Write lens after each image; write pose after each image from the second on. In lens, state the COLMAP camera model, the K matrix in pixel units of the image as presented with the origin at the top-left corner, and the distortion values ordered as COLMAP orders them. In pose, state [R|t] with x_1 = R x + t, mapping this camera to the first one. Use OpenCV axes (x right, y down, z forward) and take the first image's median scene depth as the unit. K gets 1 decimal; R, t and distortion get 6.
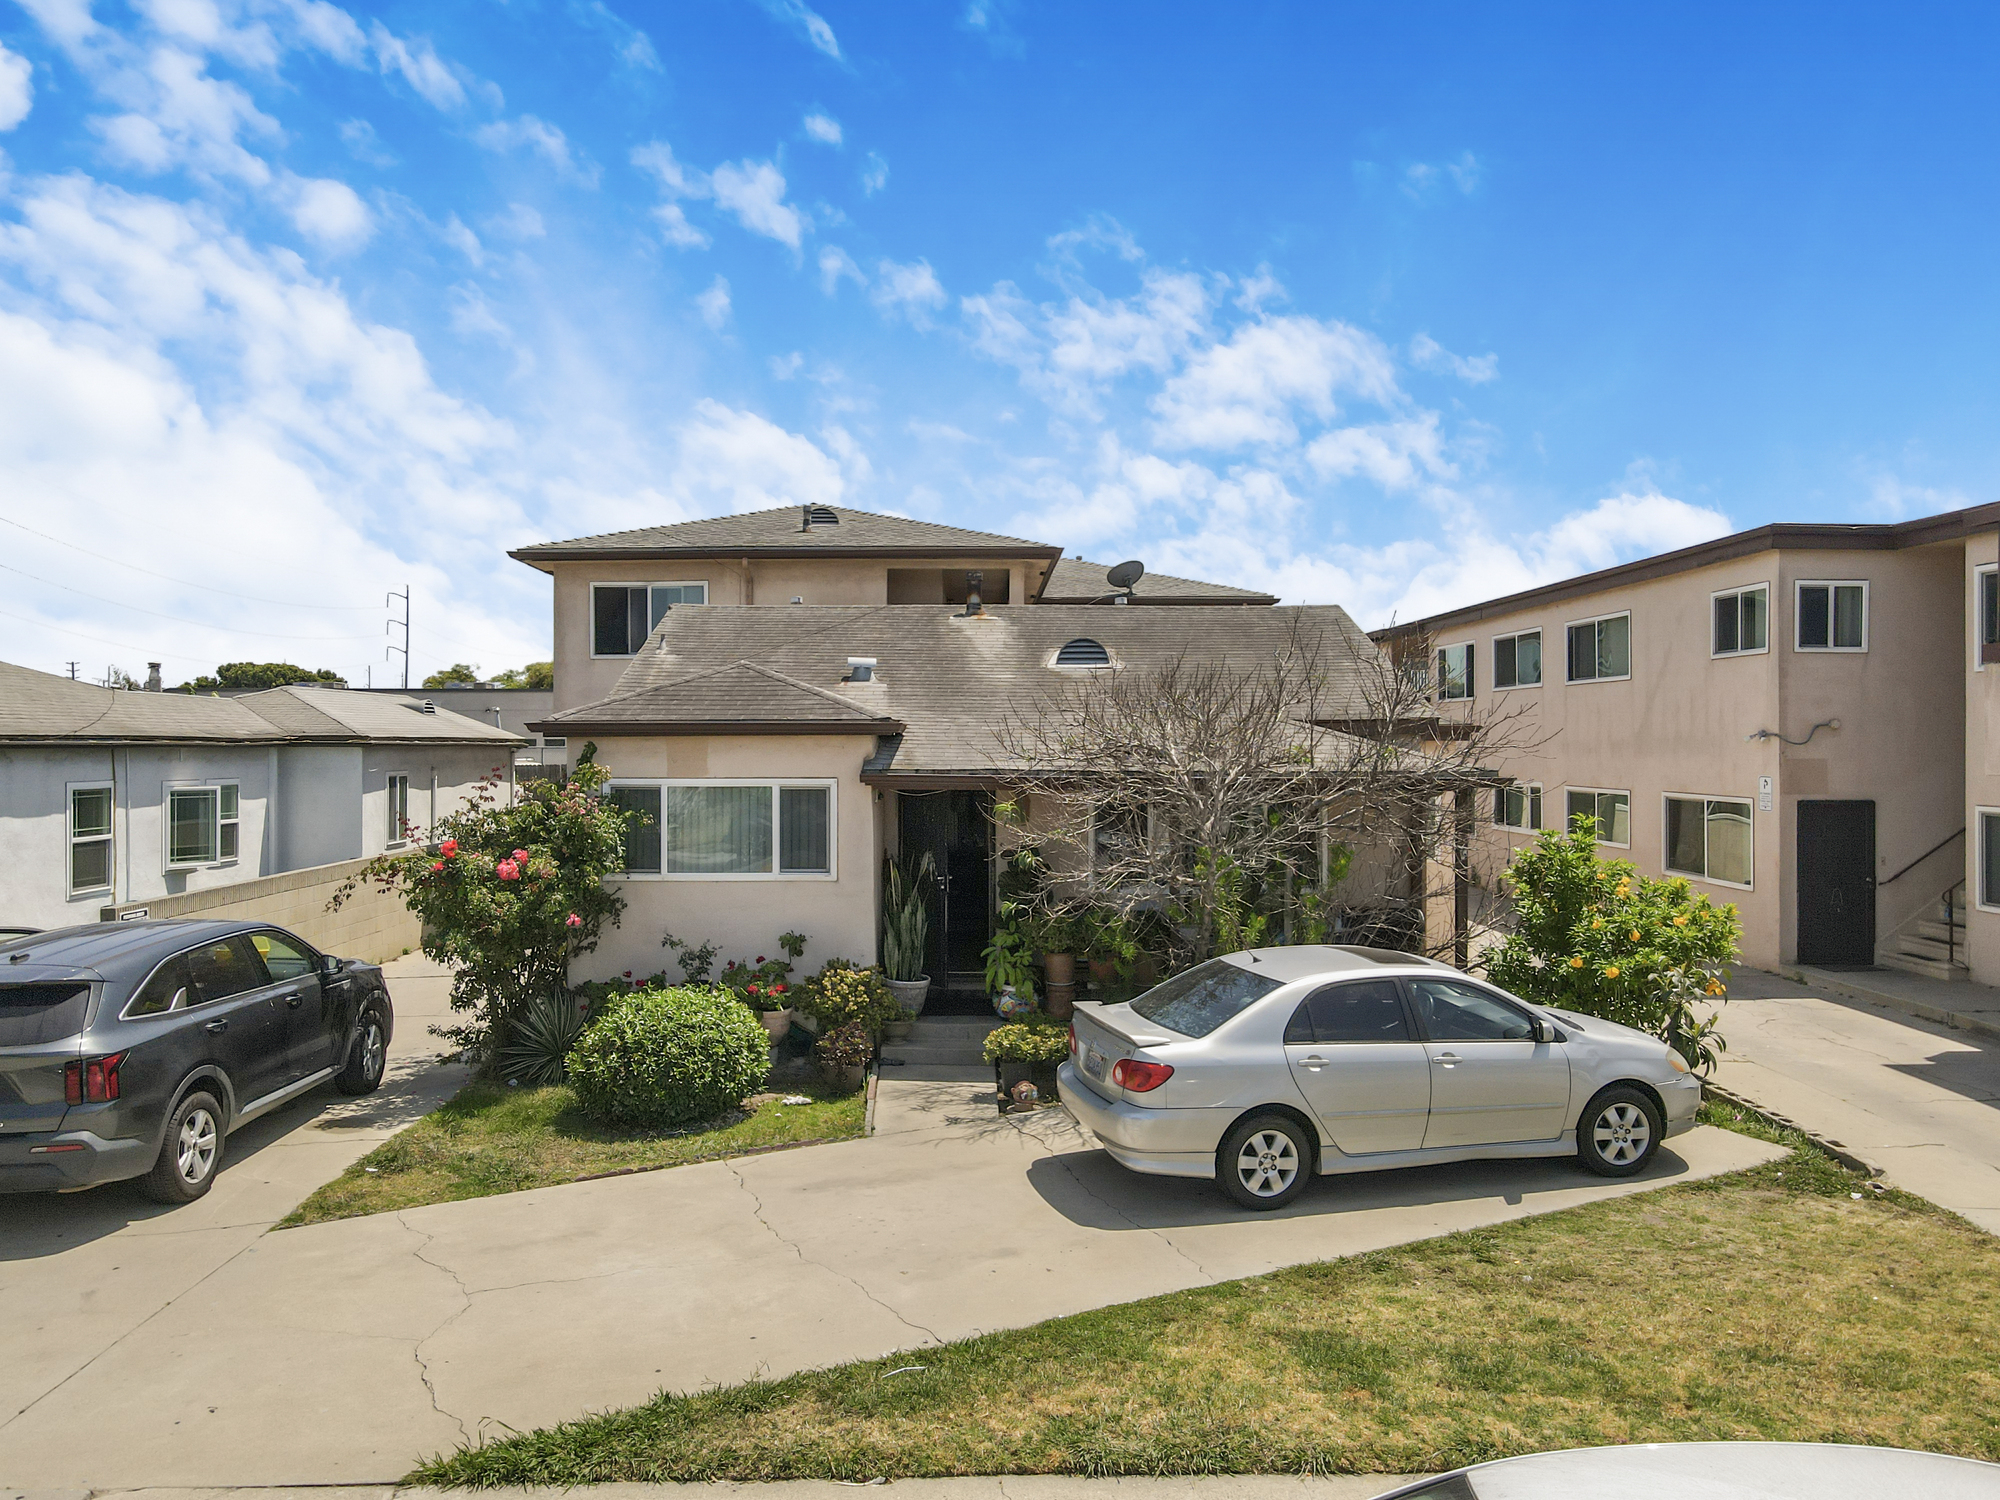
lens RADIAL K [[1472.8, 0, 991.4], [0, 1472.8, 743.2], [0, 0, 1]] dist [-0.008297, 0.036417]
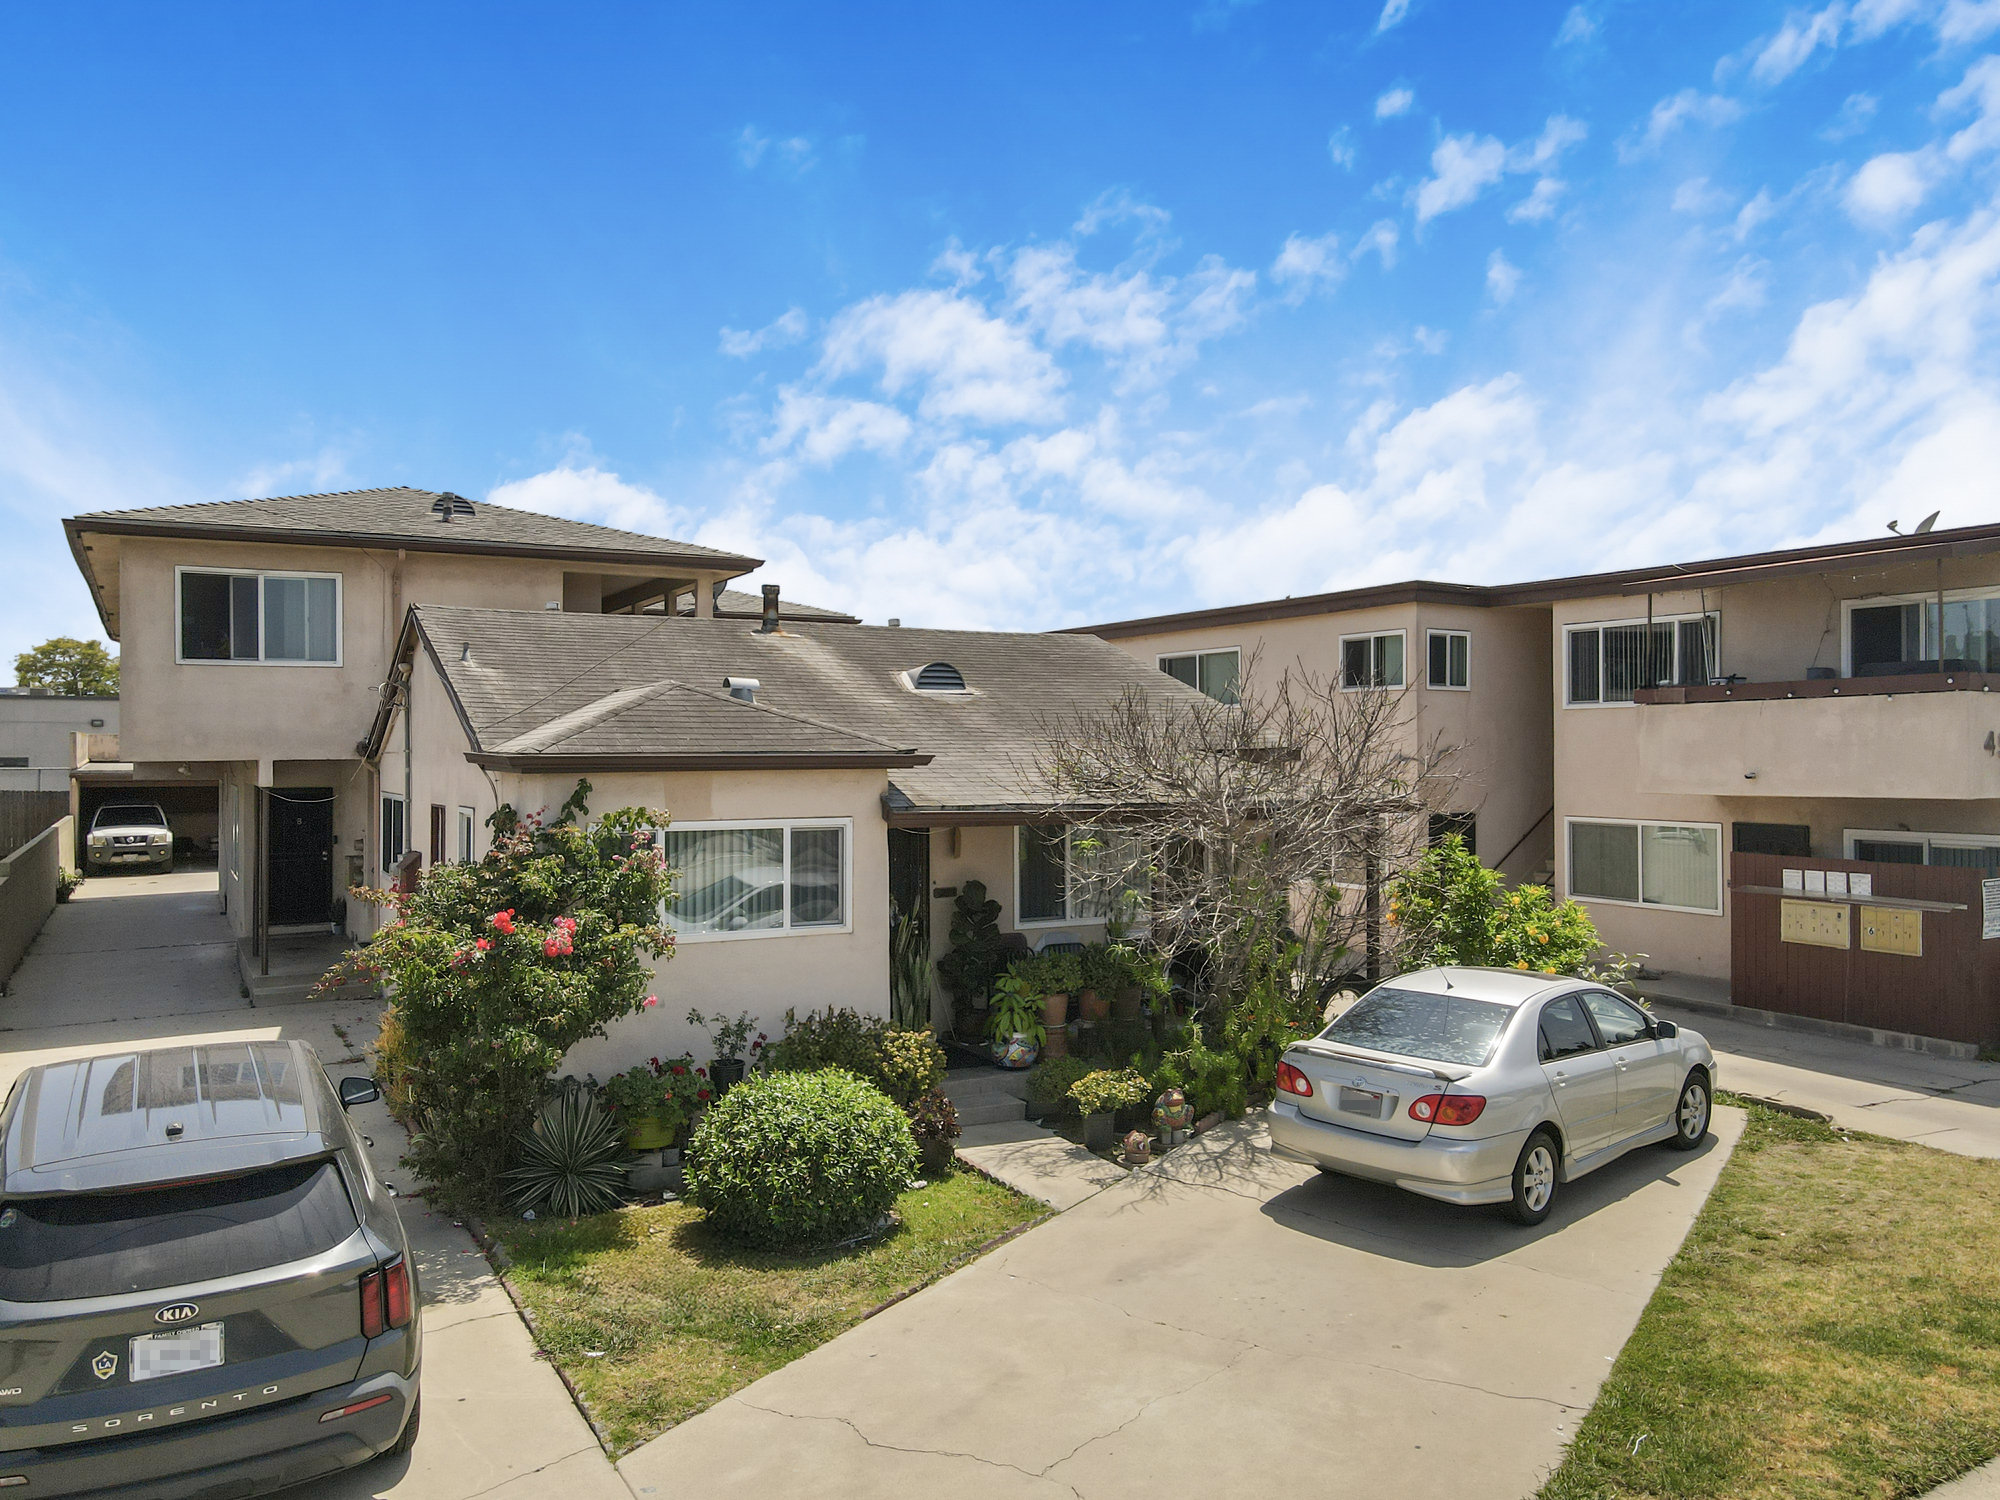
lens RADIAL K [[1472.8, 0, 991.4], [0, 1472.8, 741.8], [0, 0, 1]] dist [0.008076, 0.007076]
pose [[0.877283, 0.002194, 0.479969, -0.532770], [0.002696, 0.999951, -0.009499, -0.014983], [-0.479966, 0.009627, 0.877234, 0.206315]]
